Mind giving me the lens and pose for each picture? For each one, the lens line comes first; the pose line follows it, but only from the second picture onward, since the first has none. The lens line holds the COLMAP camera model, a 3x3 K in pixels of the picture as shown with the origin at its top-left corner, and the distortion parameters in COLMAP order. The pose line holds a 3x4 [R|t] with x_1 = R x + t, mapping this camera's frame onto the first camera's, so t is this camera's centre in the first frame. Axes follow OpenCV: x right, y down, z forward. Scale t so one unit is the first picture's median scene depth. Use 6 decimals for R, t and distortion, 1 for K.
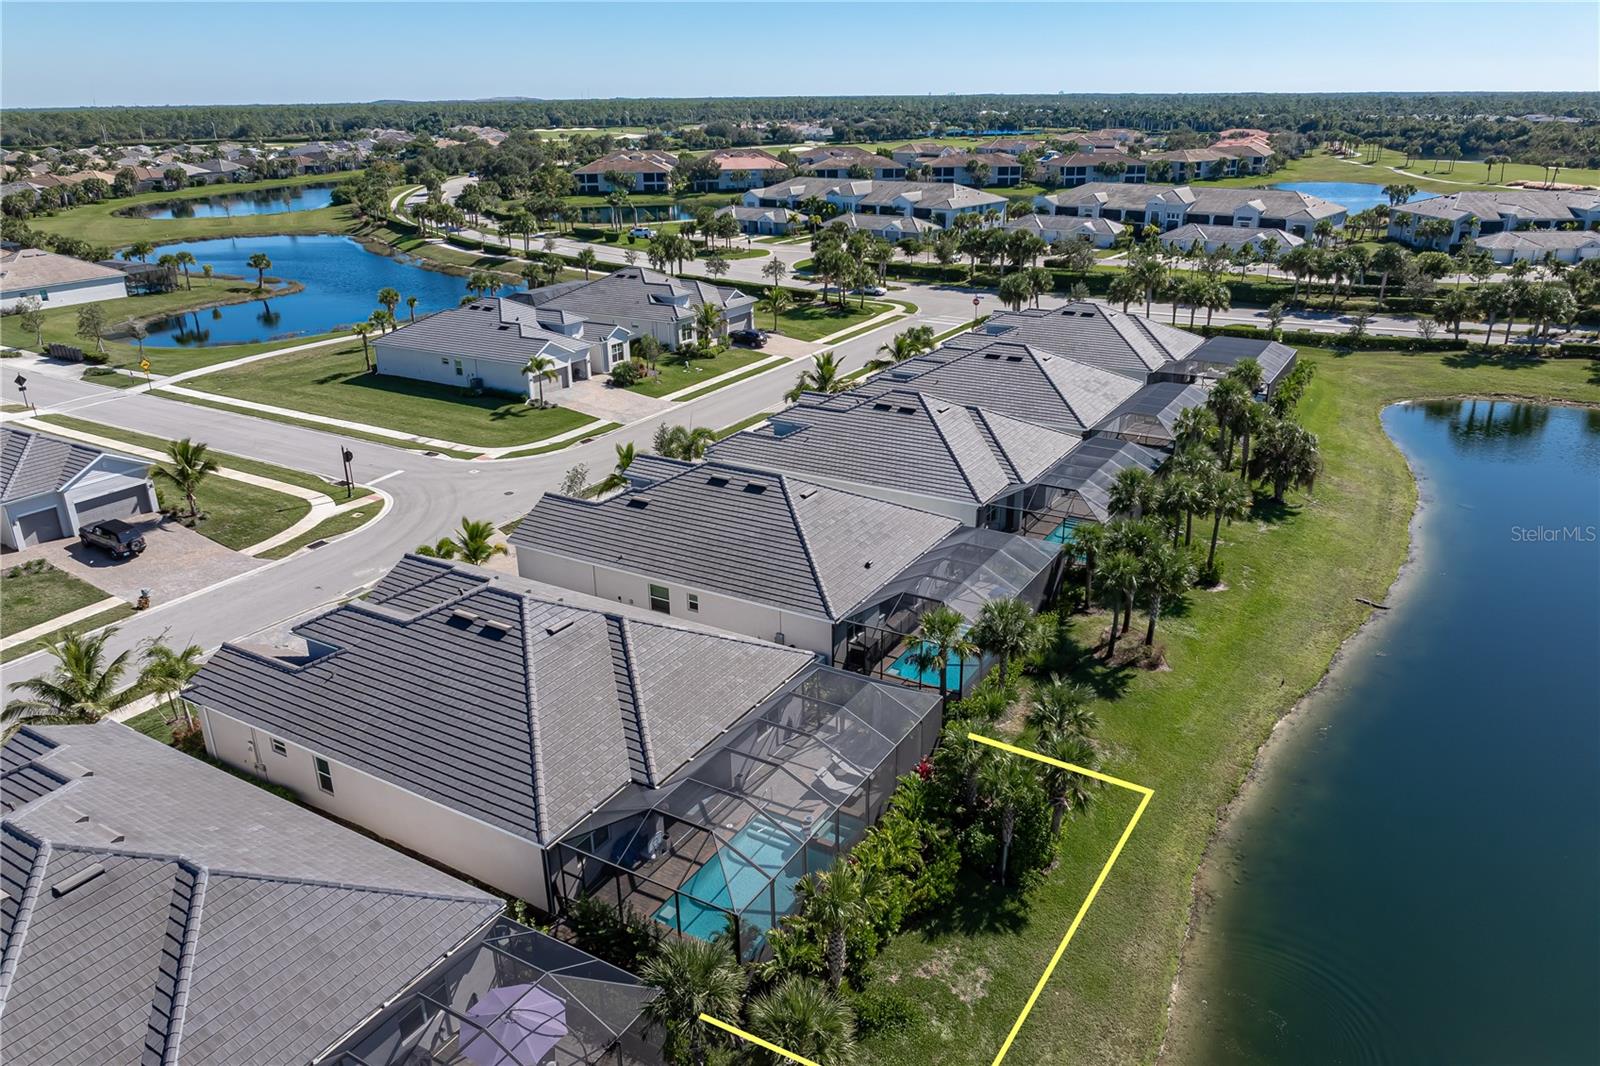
lens RADIAL K [[1129.4, 0, 805.3], [0, 1129.4, 530.8], [0, 0, 1]] dist [-0.030897, 0.016775]
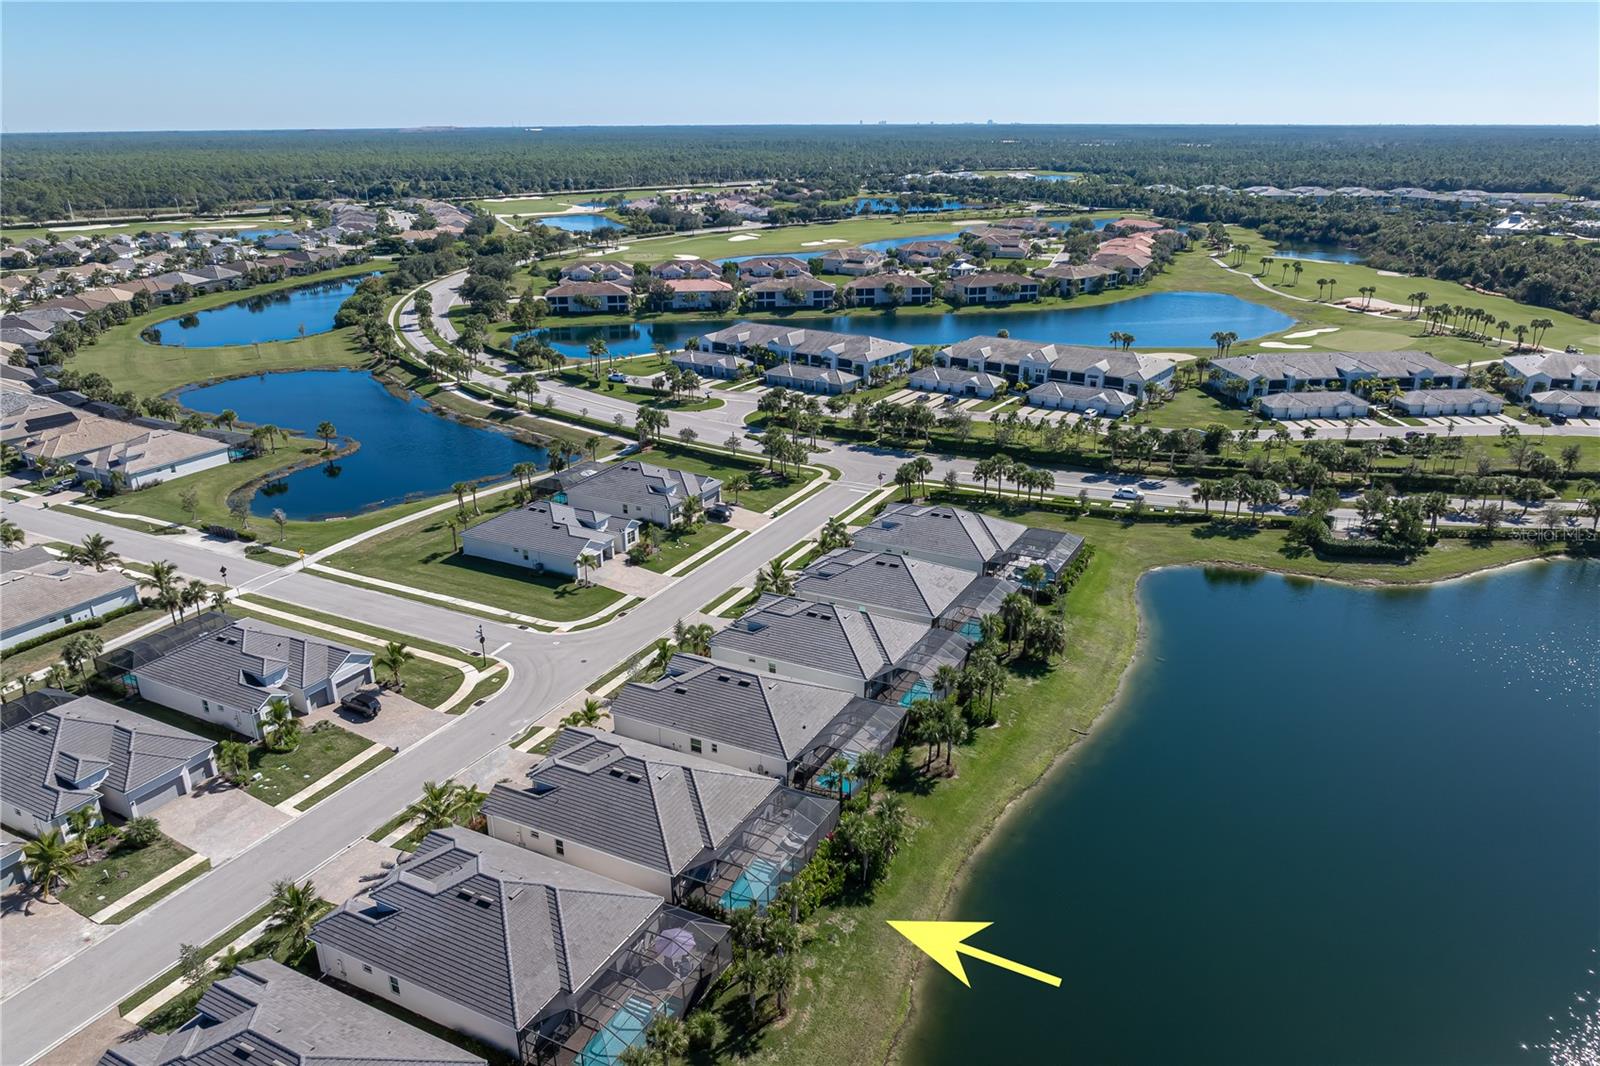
lens RADIAL K [[1129.4, 0, 805.5], [0, 1129.4, 560.7], [0, 0, 1]] dist [-0.030897, 0.016775]
pose [[0.998379, -0.015605, 0.054731, -0.026779], [0.015361, 0.999870, 0.004860, -0.159881], [-0.054800, -0.004012, 0.998489, -0.566022]]
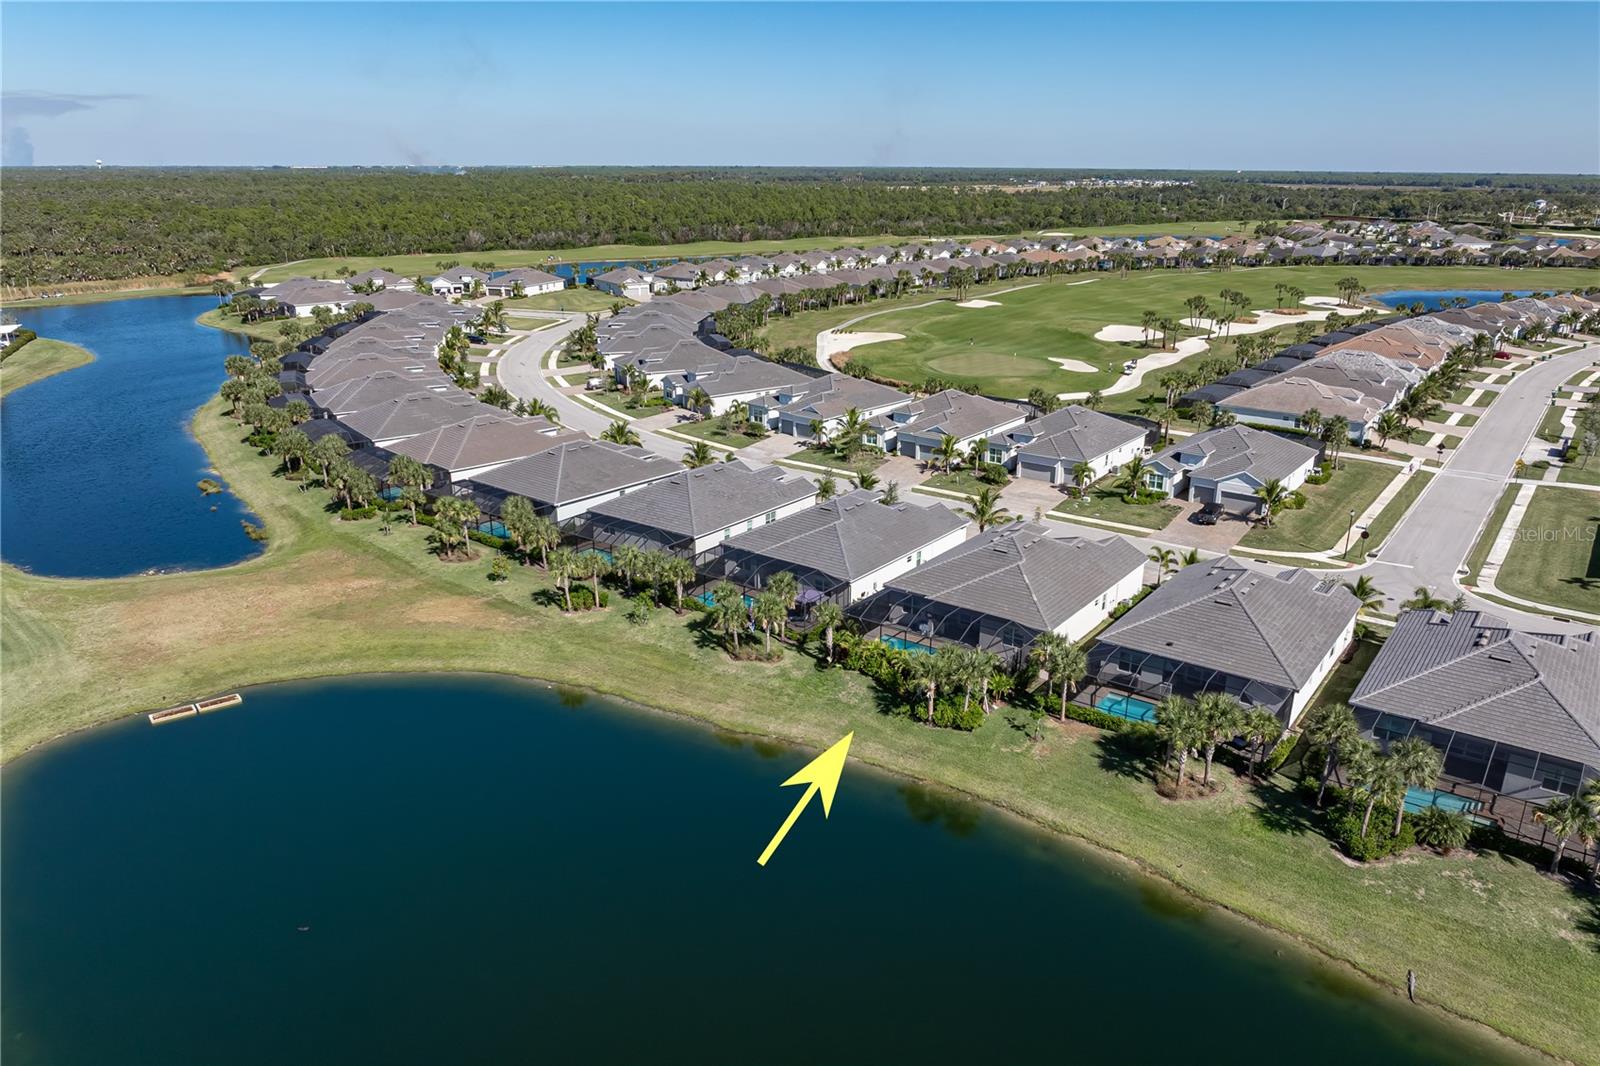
lens RADIAL K [[1129.4, 0, 800.7], [0, 1129.4, 542.3], [0, 0, 1]] dist [-0.030897, 0.016775]
pose [[-0.108661, 0.324699, -0.939555, 0.874305], [-0.361077, 0.867706, 0.341628, -0.249869], [0.926184, 0.376373, 0.022956, 0.282725]]
